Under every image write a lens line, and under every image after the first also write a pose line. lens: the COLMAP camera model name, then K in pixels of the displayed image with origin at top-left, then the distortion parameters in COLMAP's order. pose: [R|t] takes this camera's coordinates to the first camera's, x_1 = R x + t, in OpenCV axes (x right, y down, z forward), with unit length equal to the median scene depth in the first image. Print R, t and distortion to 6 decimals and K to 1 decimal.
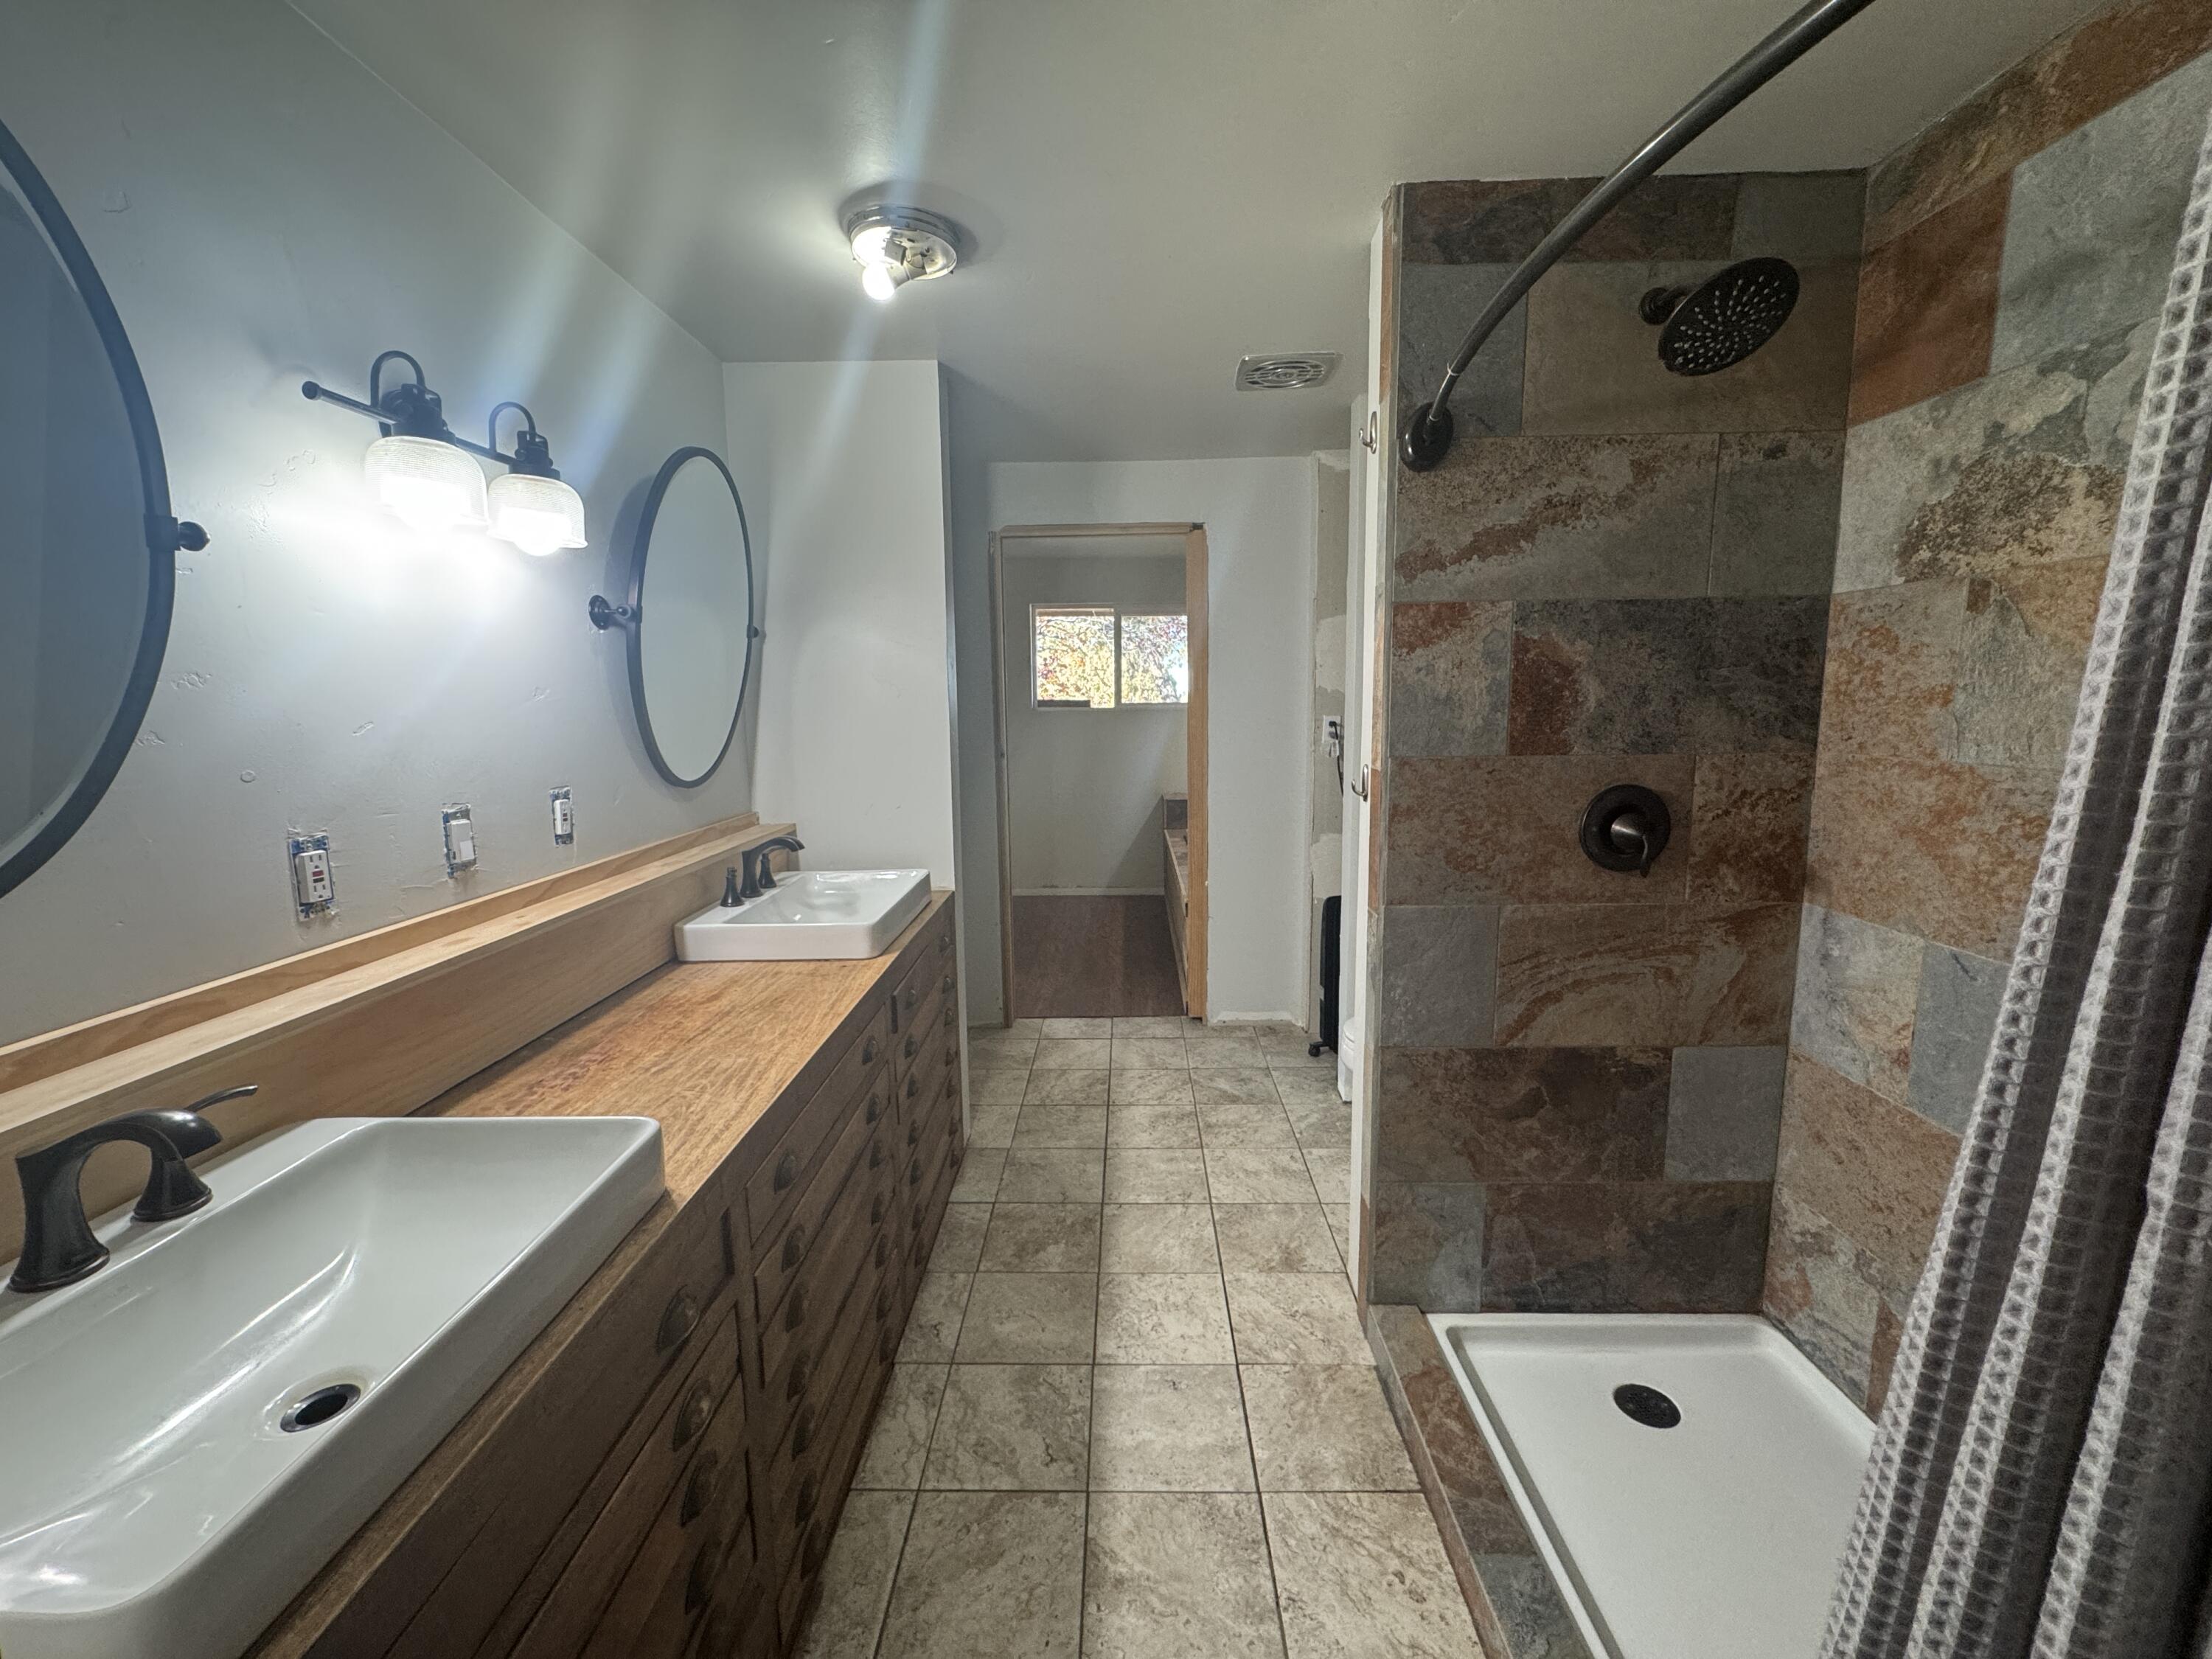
lens RADIAL K [[882.6, 0, 1106.2], [0, 882.6, 831.0], [0, 0, 1]] dist [0.000237, 0.000003]
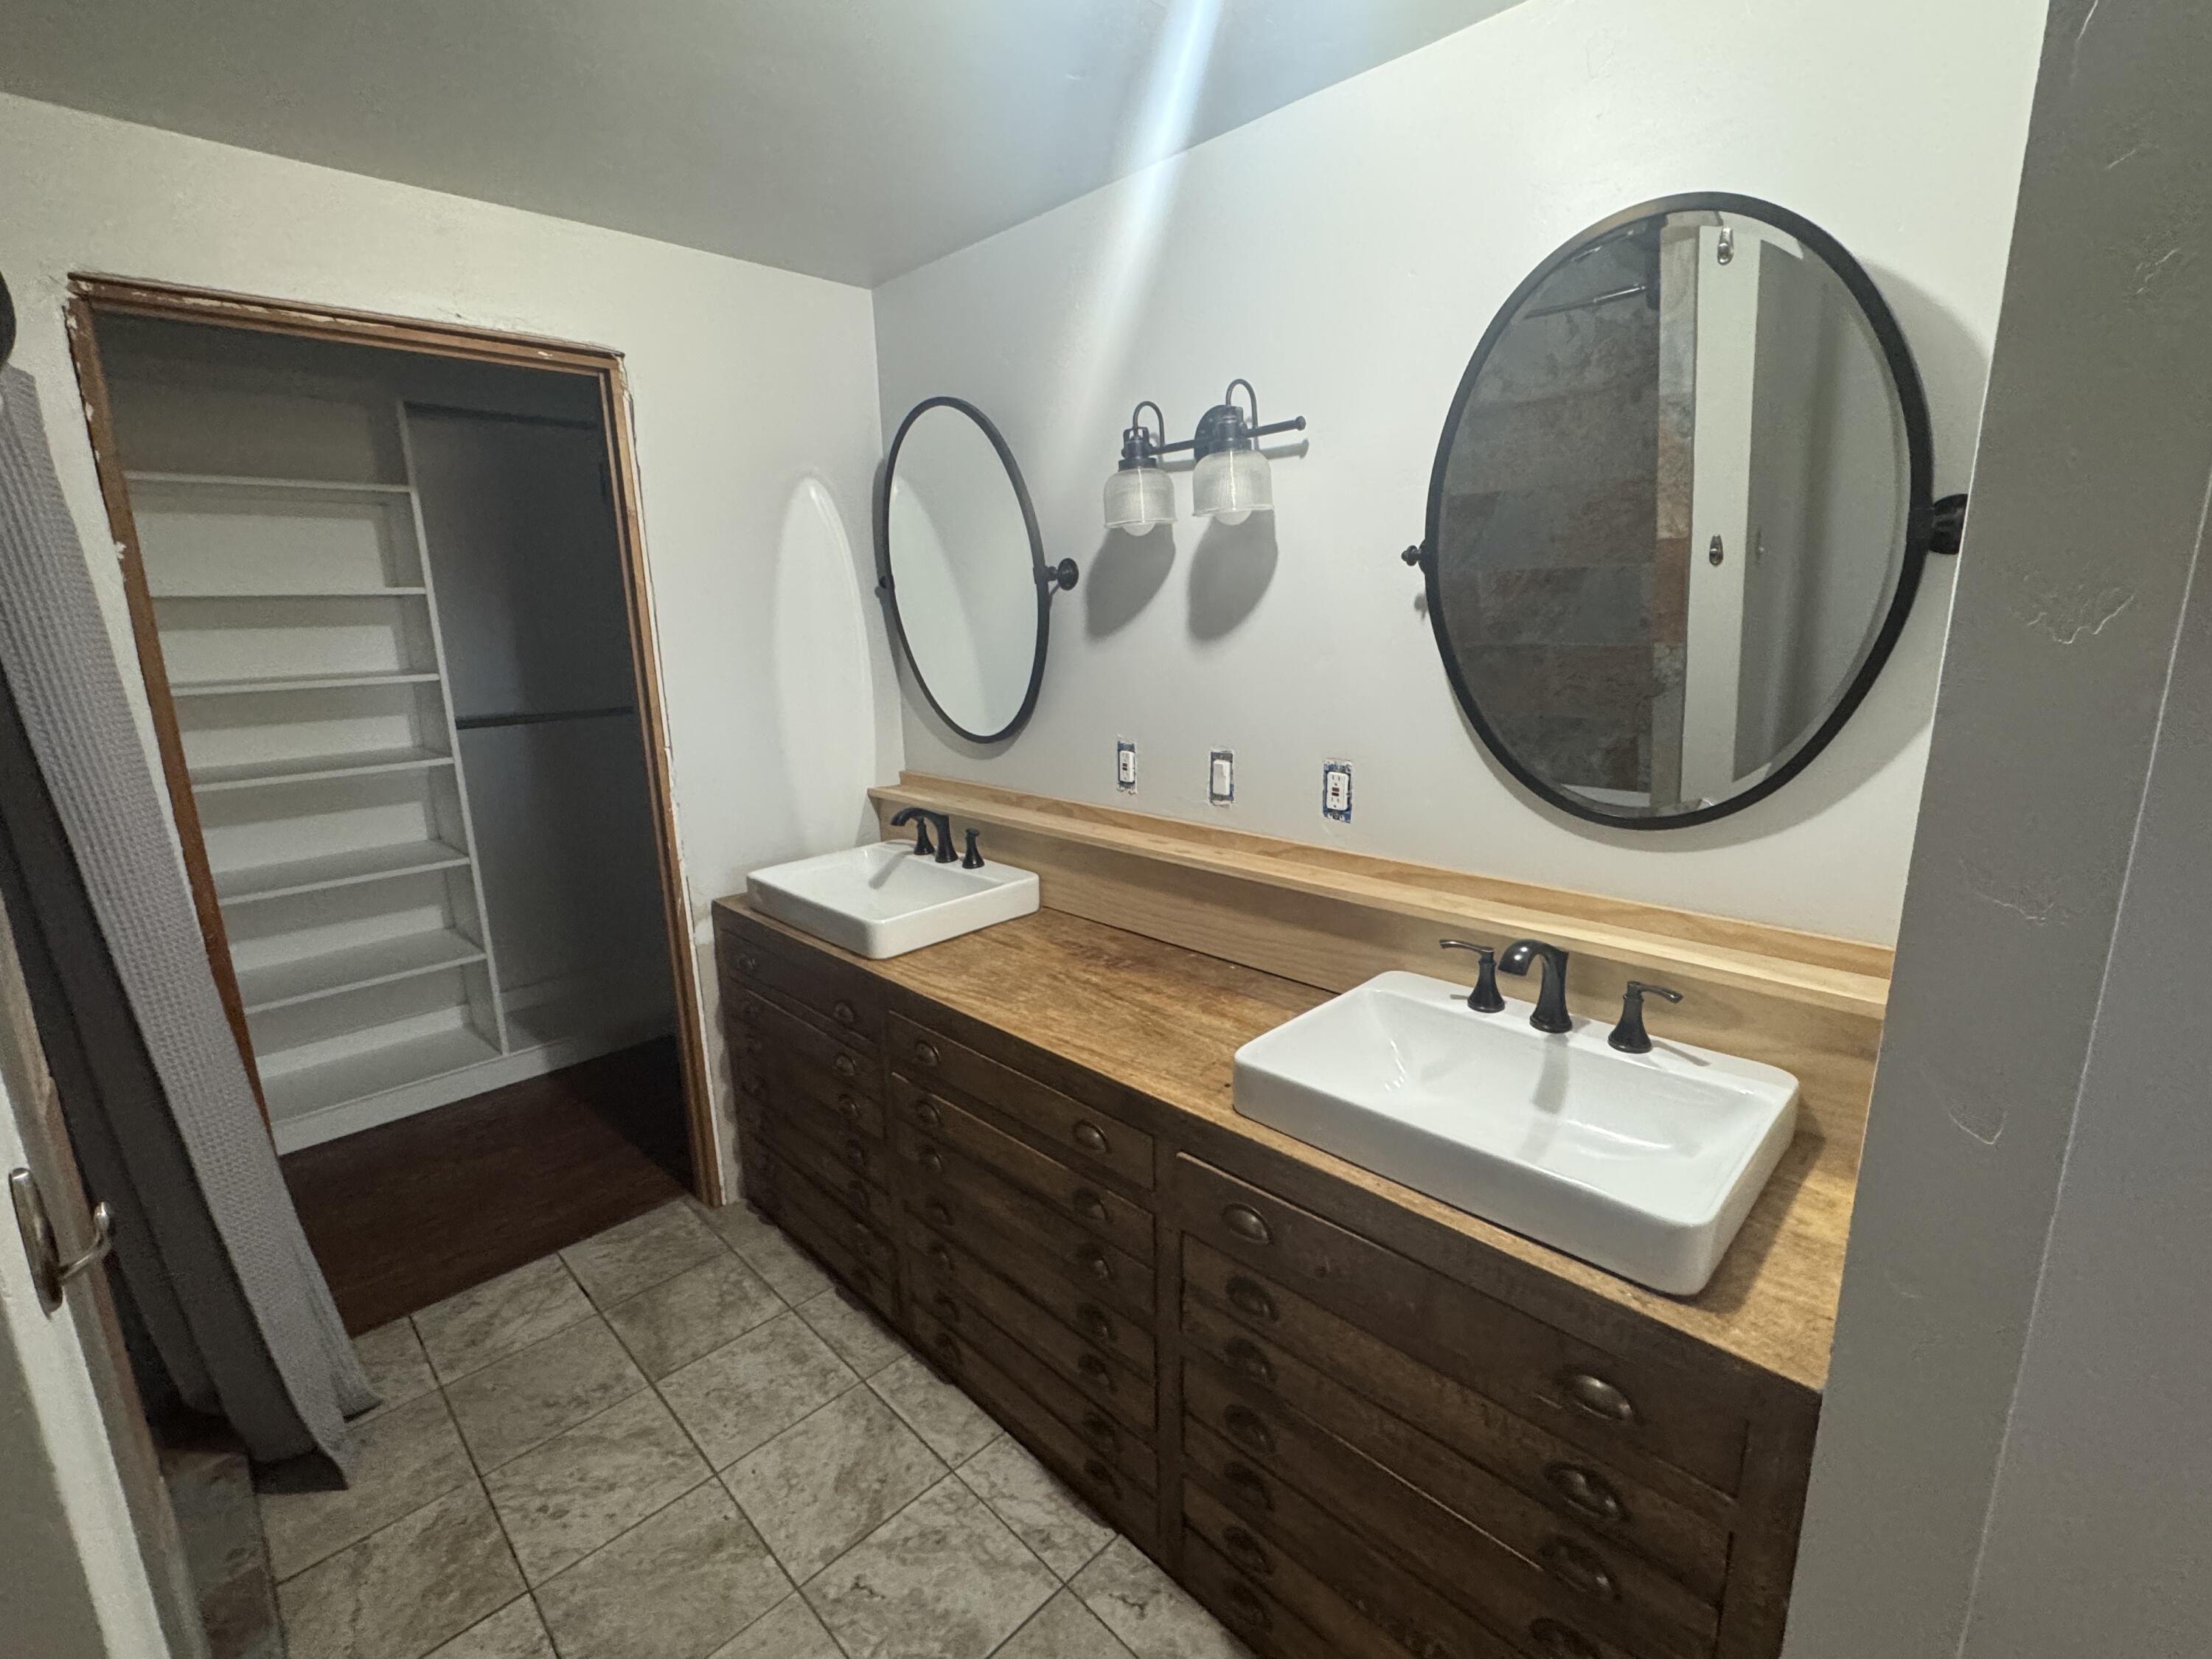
lens RADIAL K [[978.6, 0, 1106.3], [0, 978.6, 825.3], [0, 0, 1]] dist [-0.001587, -0.000218]
pose [[-0.692342, 0.187917, -0.696670, 0.312399], [-0.076393, 0.940978, 0.329734, -0.338466], [0.717514, 0.281510, -0.637123, 1.662757]]
